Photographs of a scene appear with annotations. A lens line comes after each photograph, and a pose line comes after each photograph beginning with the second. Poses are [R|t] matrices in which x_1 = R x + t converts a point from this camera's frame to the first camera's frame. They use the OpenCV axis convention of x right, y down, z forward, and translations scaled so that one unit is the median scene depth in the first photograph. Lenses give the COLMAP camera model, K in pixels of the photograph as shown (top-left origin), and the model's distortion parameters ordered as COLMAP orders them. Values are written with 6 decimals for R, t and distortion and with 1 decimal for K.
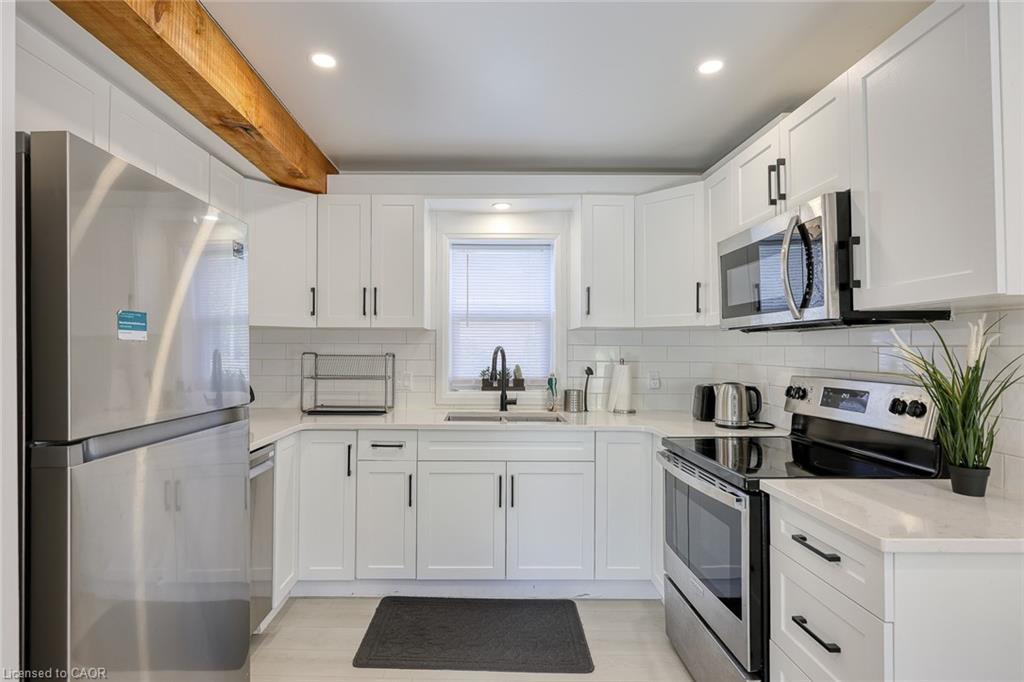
lens RADIAL K [[527.4, 0, 500.2], [0, 527.4, 344.6], [0, 0, 1]] dist [0.003990, 0.001585]
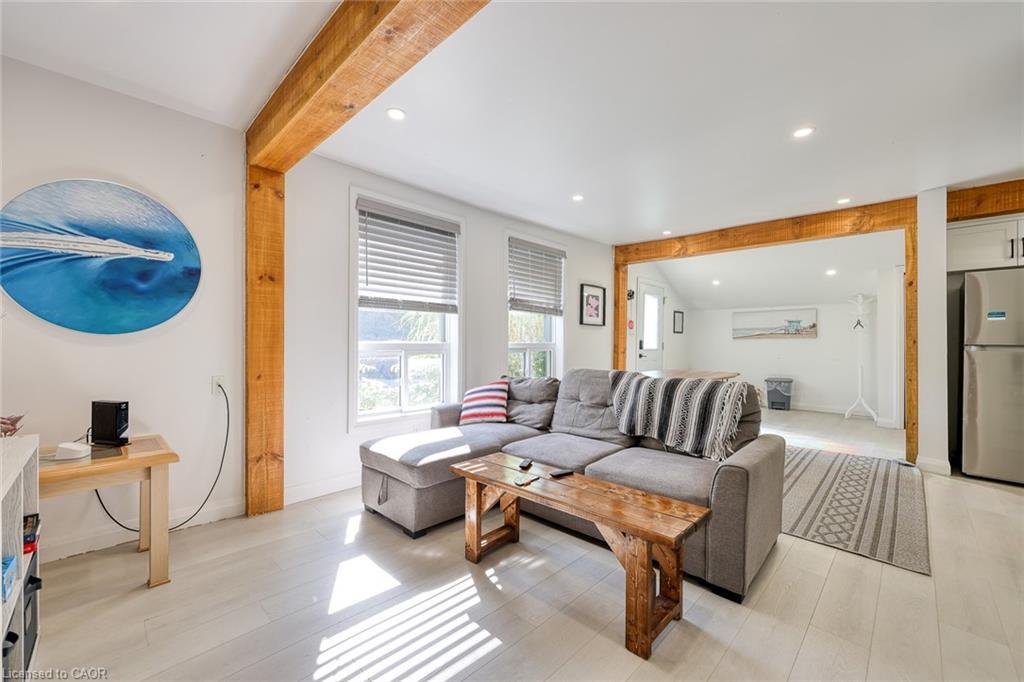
lens RADIAL K [[407.6, 0, 507.8], [0, 407.6, 345.3], [0, 0, 1]] dist [-0.012907, -0.000202]
pose [[-0.707347, 0.001420, -0.706865, 1.597257], [-0.000932, 0.999995, 0.002942, 0.070894], [0.706866, 0.002739, -0.707342, 0.274392]]
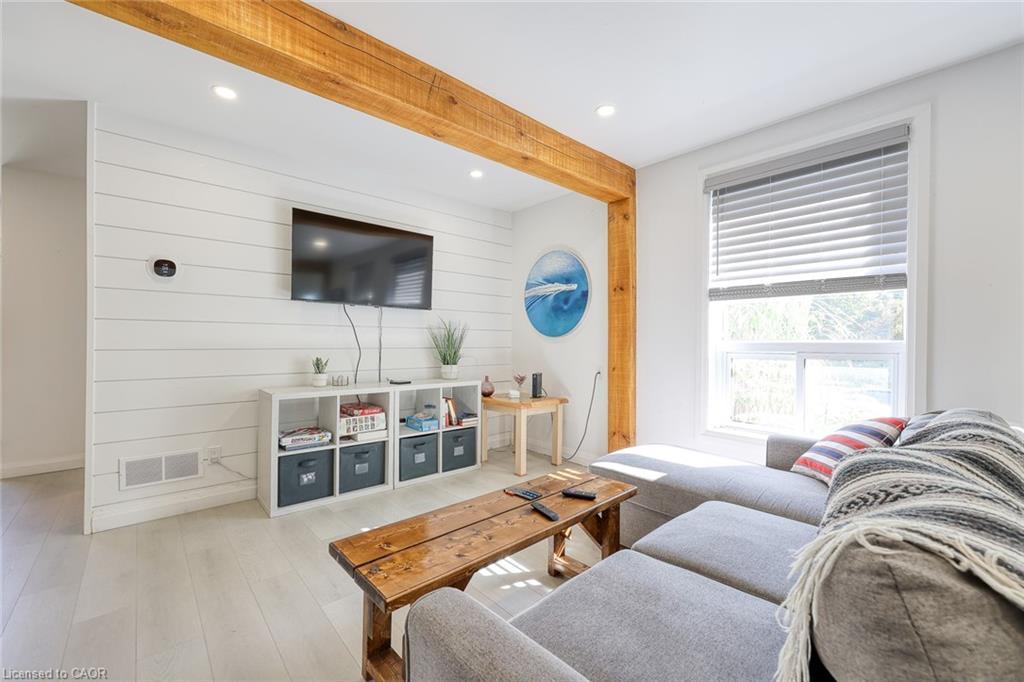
lens RADIAL K [[437.4, 0, 530.0], [0, 437.4, 349.7], [0, 0, 1]] dist [-0.002764, -0.000308]
pose [[-0.657634, -0.015802, 0.753172, 0.545619], [-0.011355, 0.999874, 0.011063, 0.080797], [-0.753252, -0.001277, -0.657731, 0.225000]]
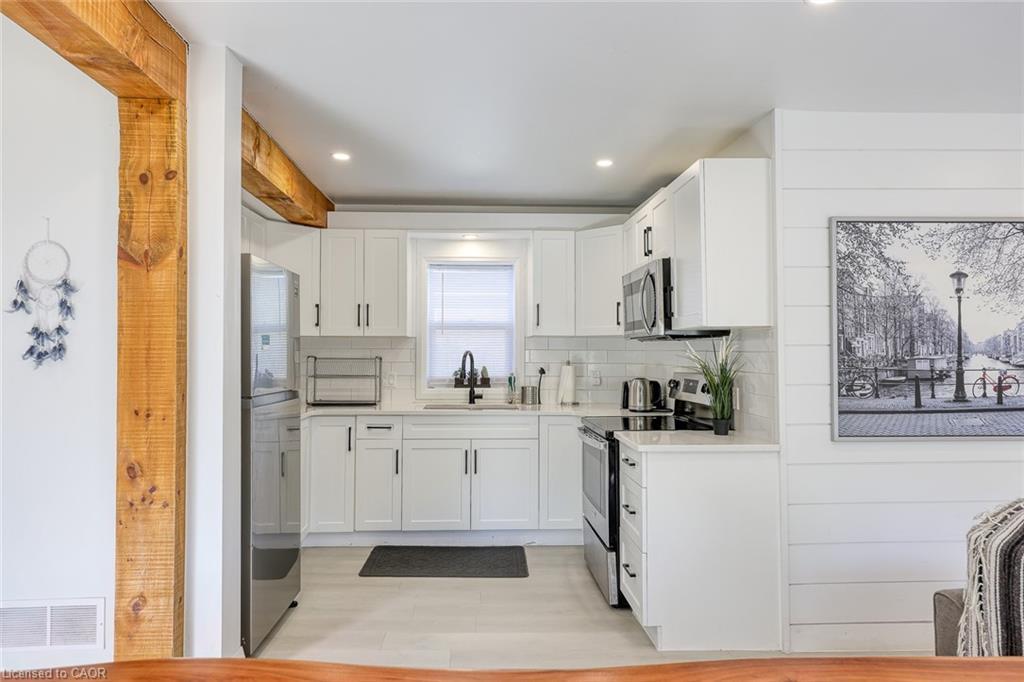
lens RADIAL K [[664.0, 0, 509.7], [0, 664.0, 339.5], [0, 0, 1]] dist [0.022562, -0.002474]
pose [[0.999562, -0.000875, 0.029570, 0.059101], [0.001166, 0.999951, -0.009808, -0.009497], [-0.029560, 0.009838, 0.999515, -0.654022]]
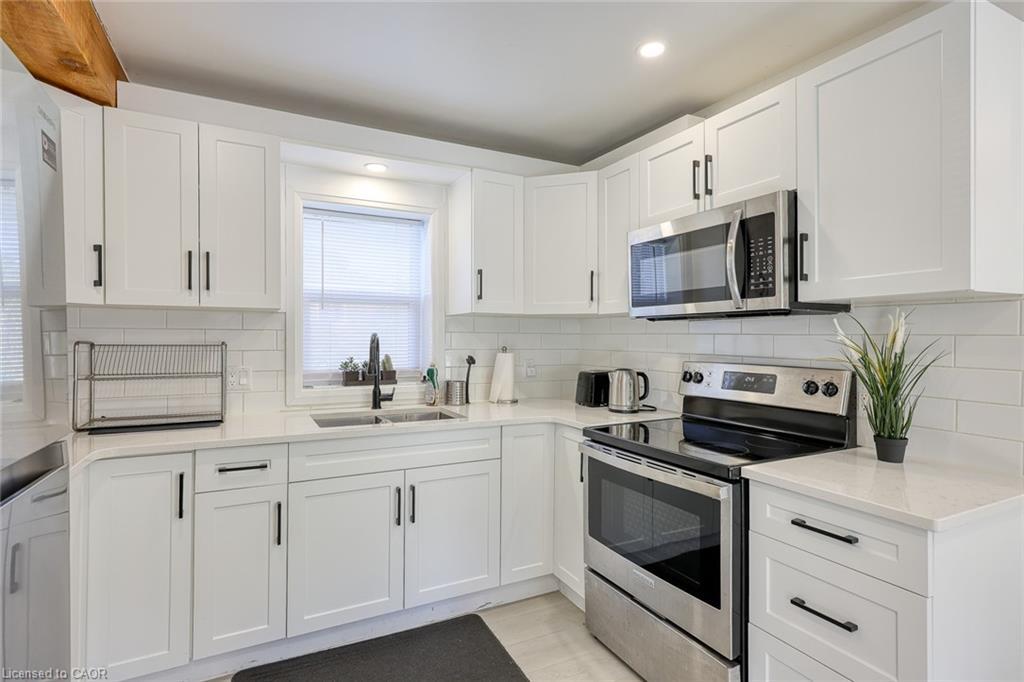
lens RADIAL K [[506.0, 0, 522.1], [0, 506.0, 340.3], [0, 0, 1]] dist [0.011157, 0.001825]
pose [[0.891488, -0.002874, 0.453036, -0.189643], [-0.004669, 0.999868, 0.015531, 0.000697], [-0.453021, -0.015961, 0.891357, 0.197811]]
